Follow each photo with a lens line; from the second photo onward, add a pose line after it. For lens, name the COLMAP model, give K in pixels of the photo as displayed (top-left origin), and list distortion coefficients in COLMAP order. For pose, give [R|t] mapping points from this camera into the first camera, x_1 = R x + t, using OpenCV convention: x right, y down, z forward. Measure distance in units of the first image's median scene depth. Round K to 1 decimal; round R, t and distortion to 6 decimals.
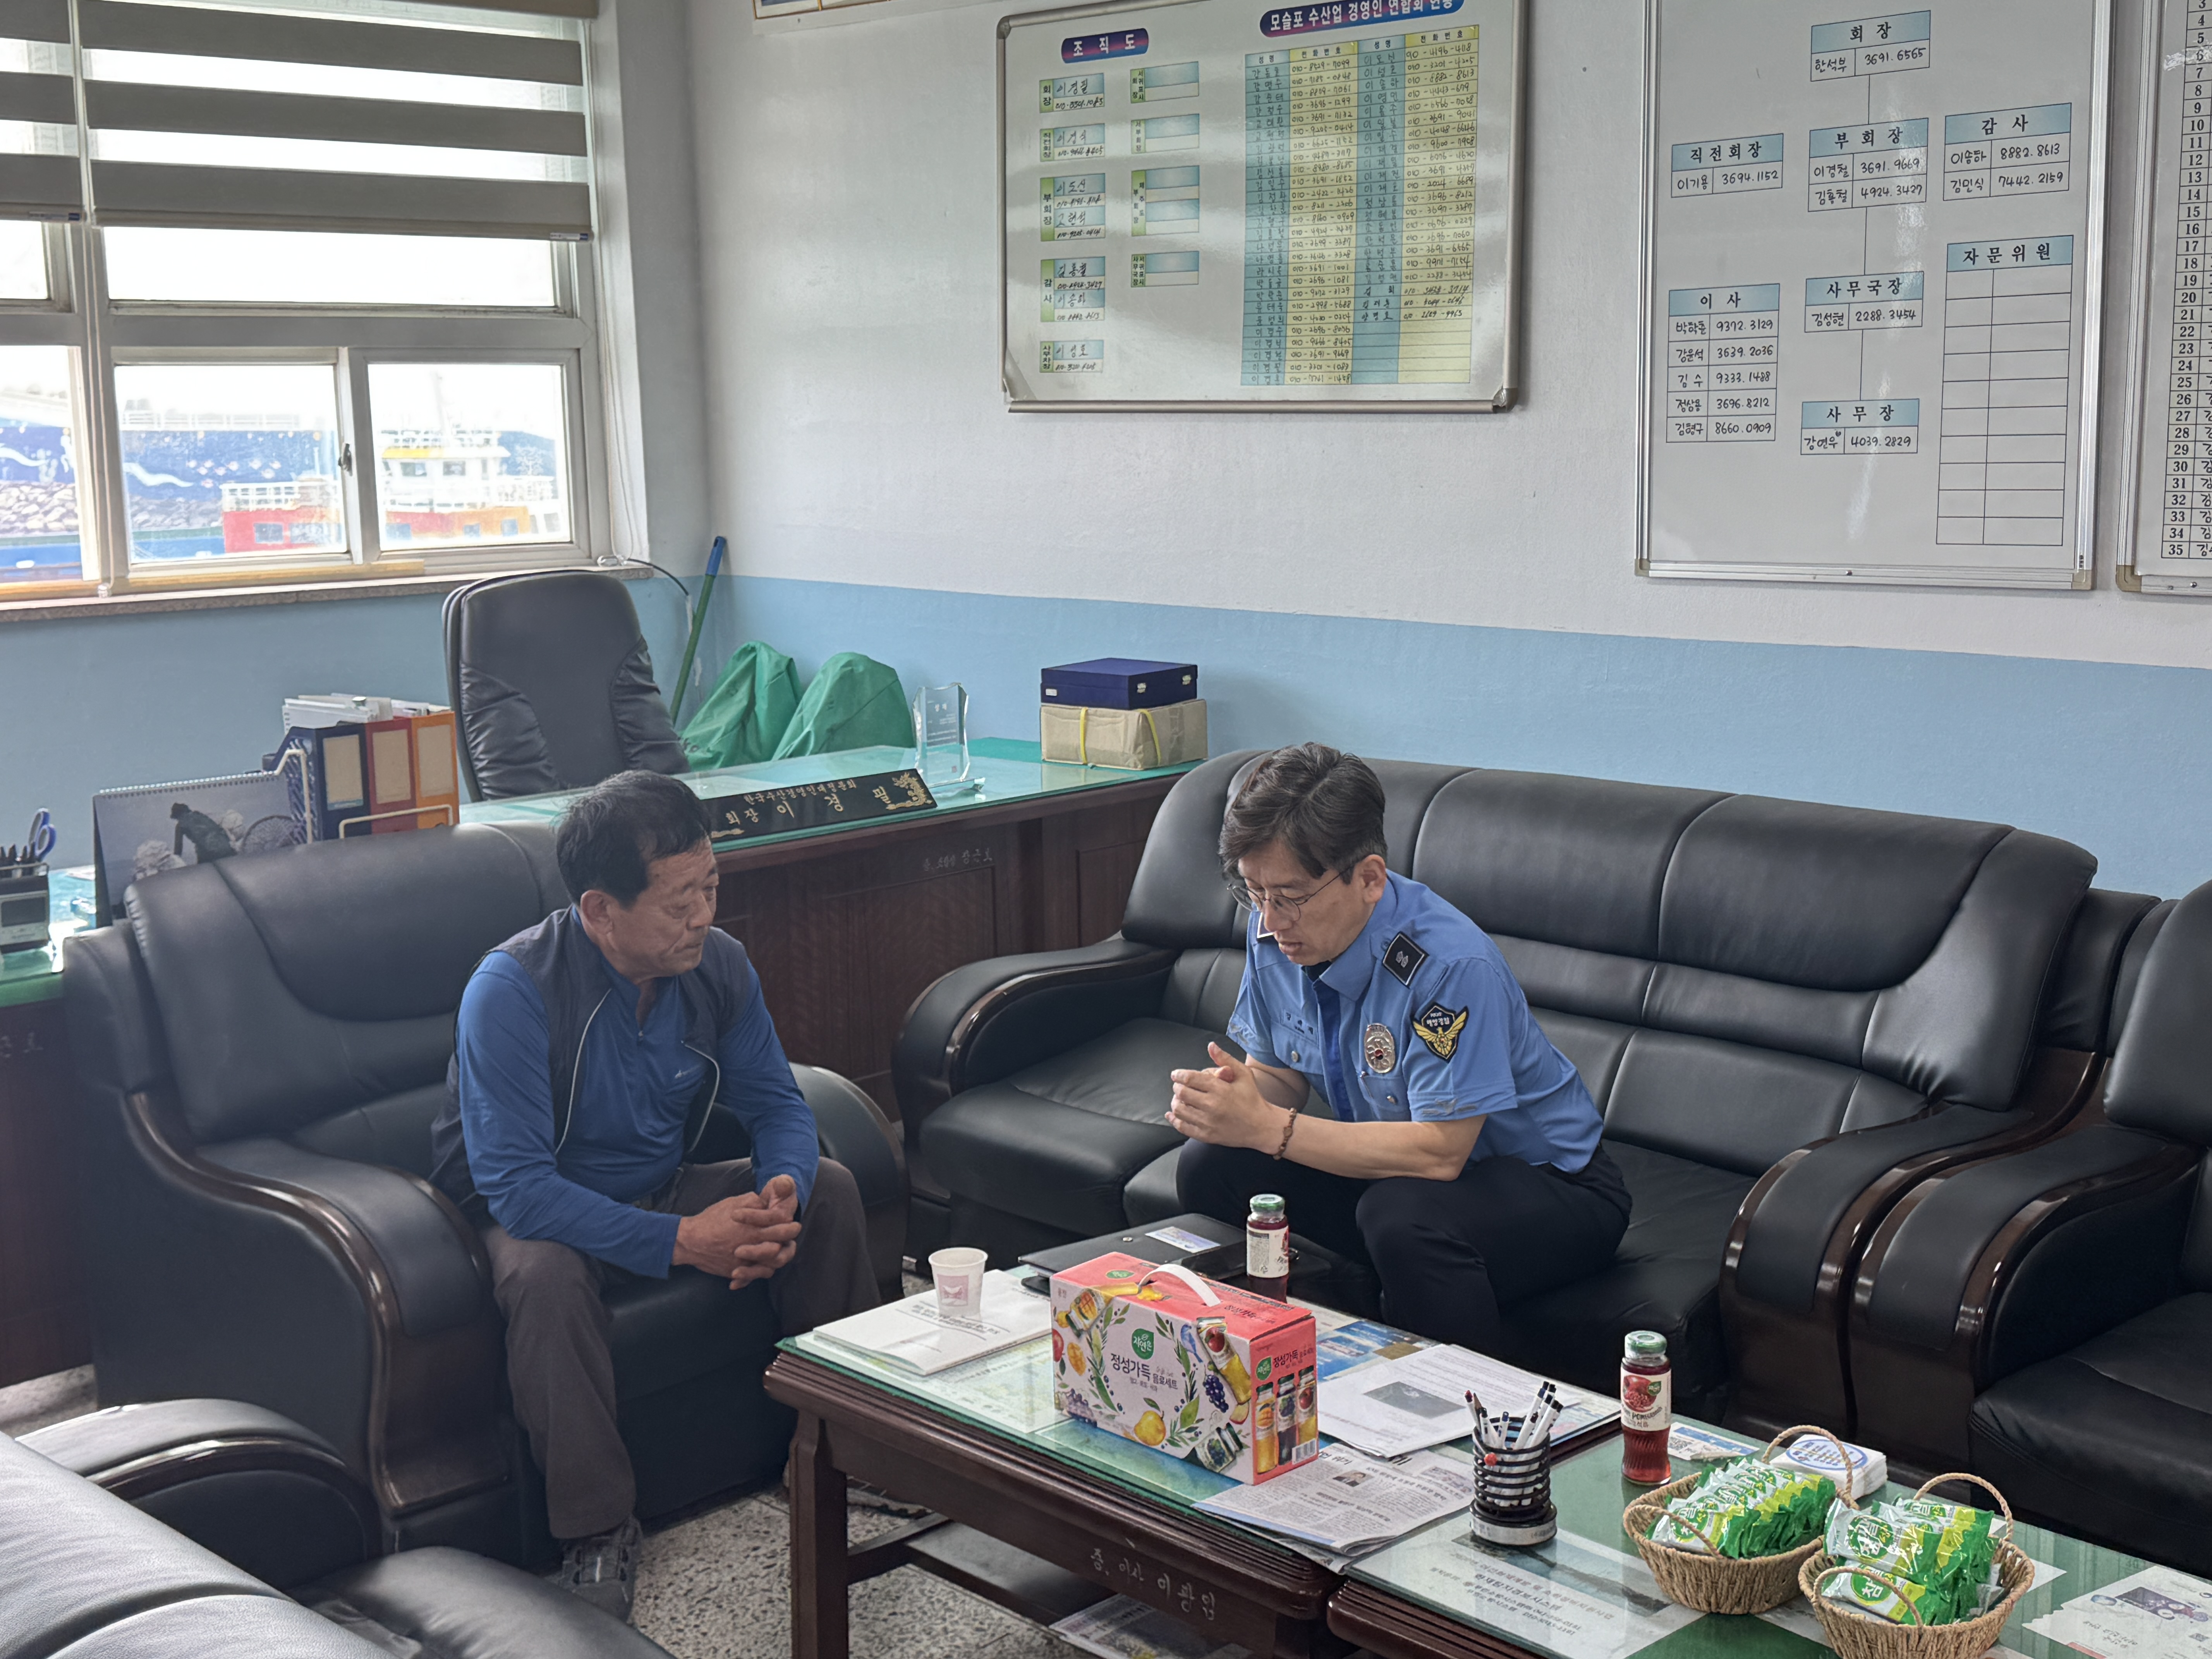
lens RADIAL K [[2743.2, 0, 1106.0], [0, 2743.2, 829.5], [0, 0, 1]] dist [0.088298, 0.002005]
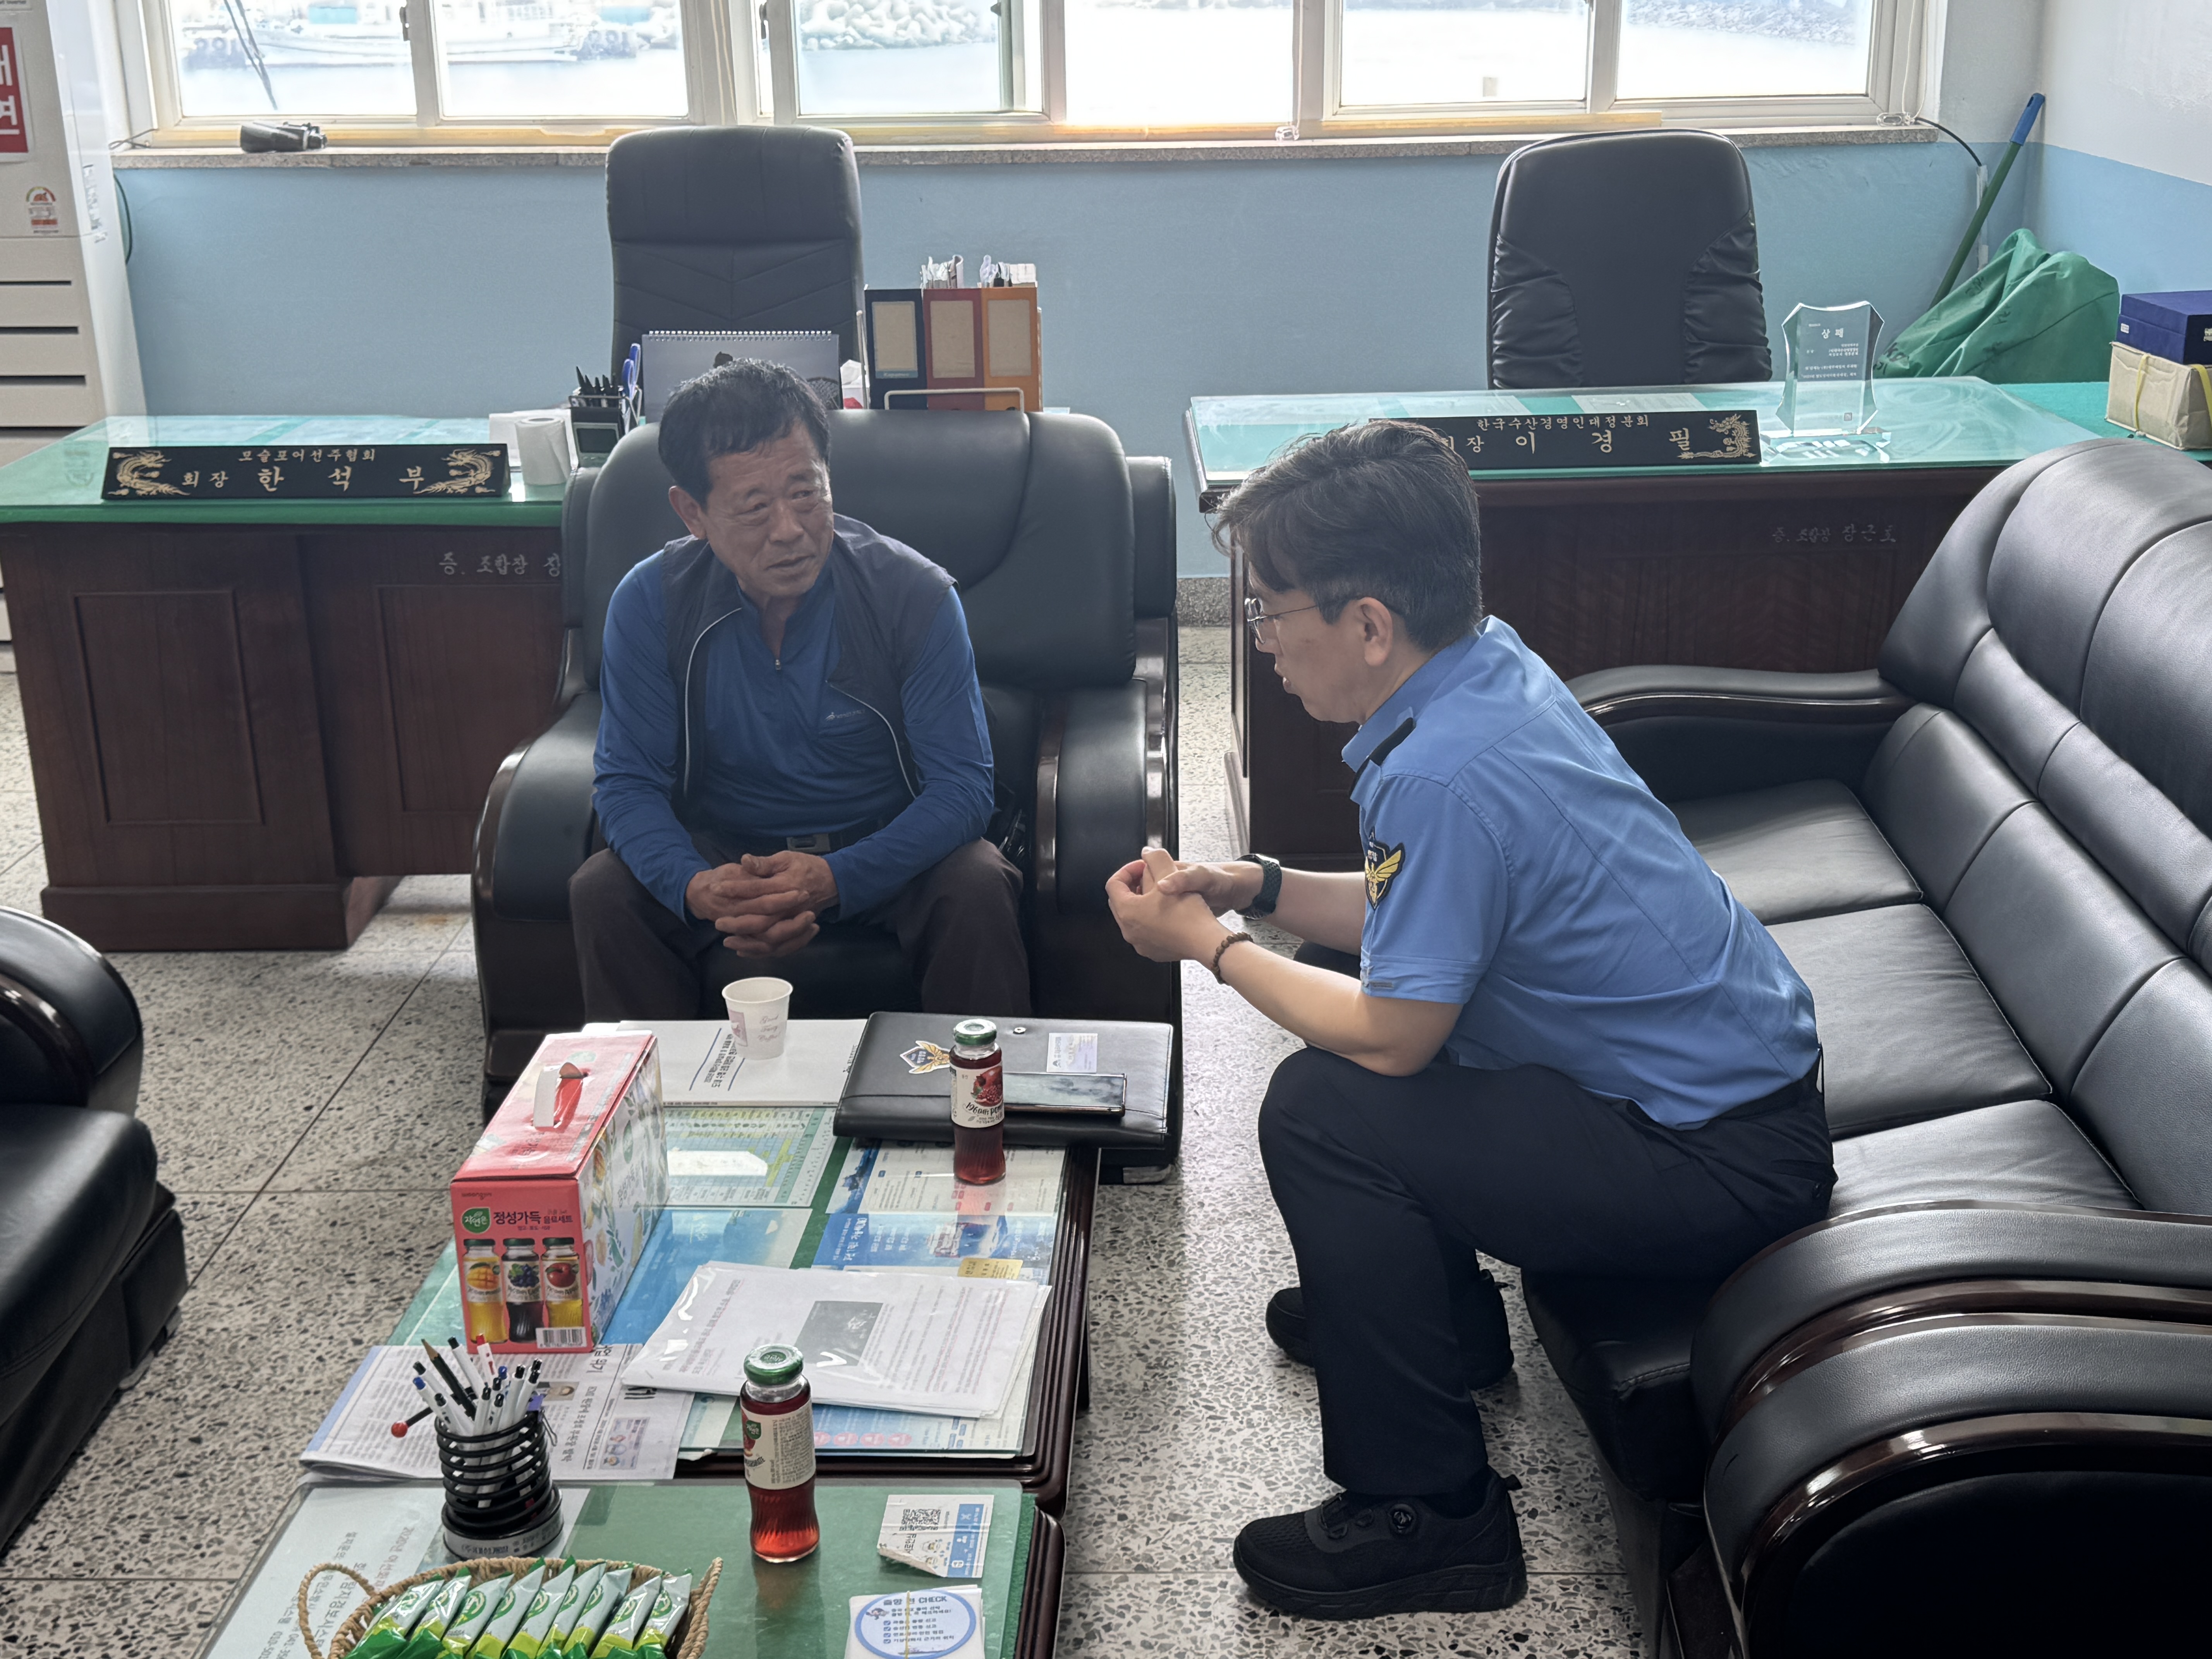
lens RADIAL K [[2645.7, 0, 1106.0], [0, 2645.7, 829.5], [0, 0, 1]] dist [0.102259, -0.061884]
pose [[0.688547, 0.230962, -0.687430, 0.361835], [-0.109971, 0.970220, 0.215824, -0.051014], [0.716805, -0.073008, 0.693441, 0.326507]]
